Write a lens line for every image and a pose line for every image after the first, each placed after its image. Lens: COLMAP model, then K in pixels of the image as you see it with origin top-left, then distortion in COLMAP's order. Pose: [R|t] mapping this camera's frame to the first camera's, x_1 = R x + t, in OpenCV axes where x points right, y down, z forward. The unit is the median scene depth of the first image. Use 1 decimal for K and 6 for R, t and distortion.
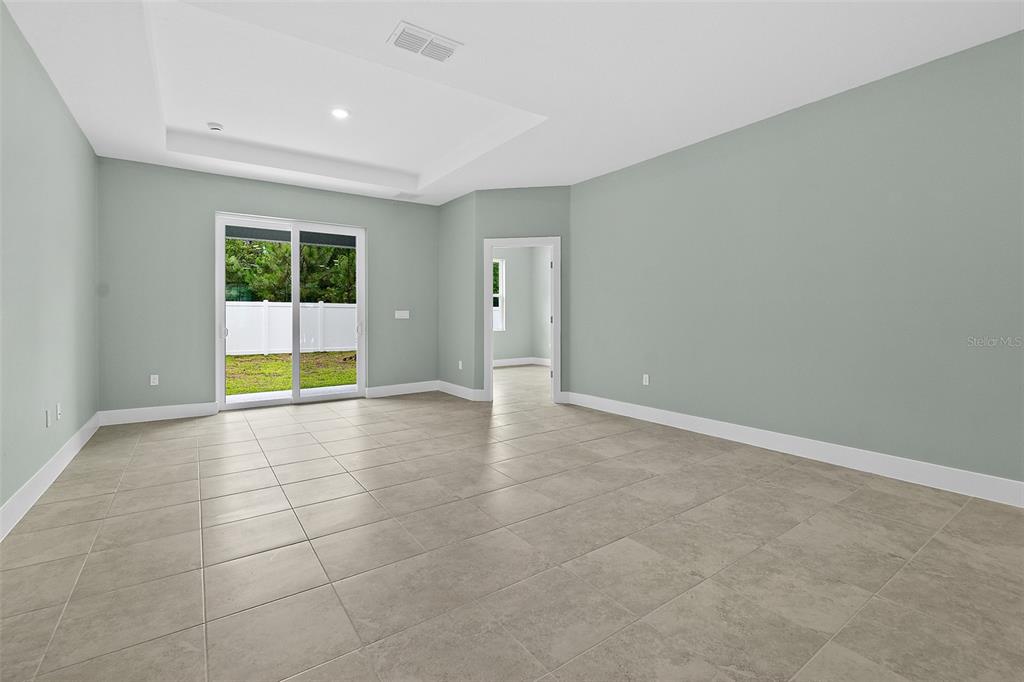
lens RADIAL K [[448.1, 0, 488.3], [0, 448.1, 322.2], [0, 0, 1]] dist [-0.007346, 0.003075]
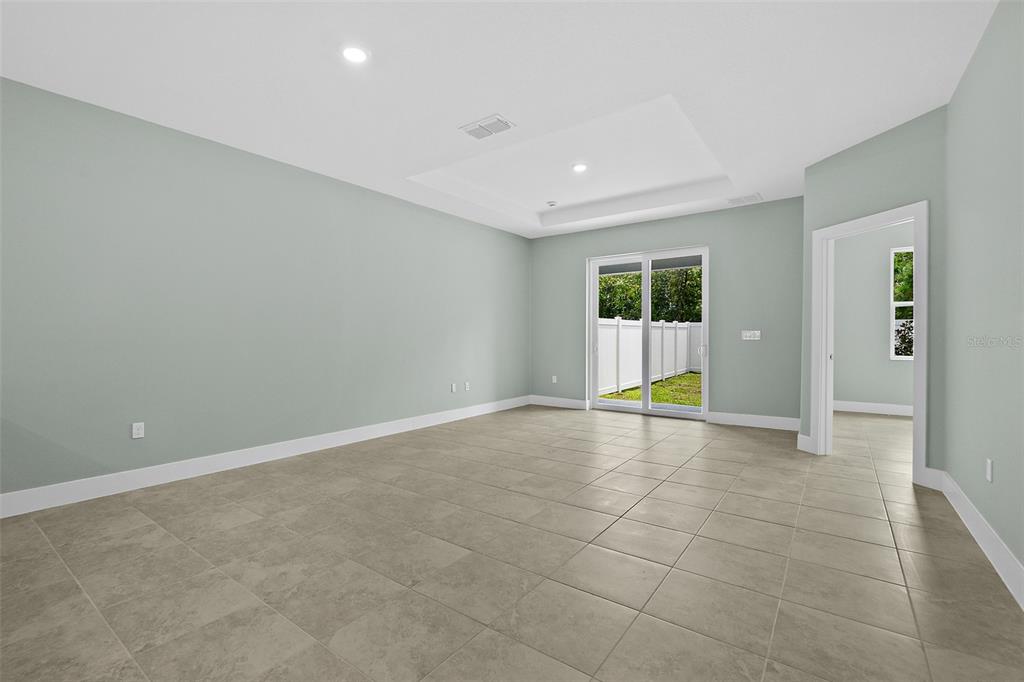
lens RADIAL K [[448.1, 0, 503.1], [0, 448.1, 341.6], [0, 0, 1]] dist [-0.007346, 0.003075]
pose [[0.336526, 0.012160, -0.941595, 0.674292], [-0.012528, 0.999886, 0.008436, -0.007323], [0.941591, 0.008957, 0.336640, 0.370037]]
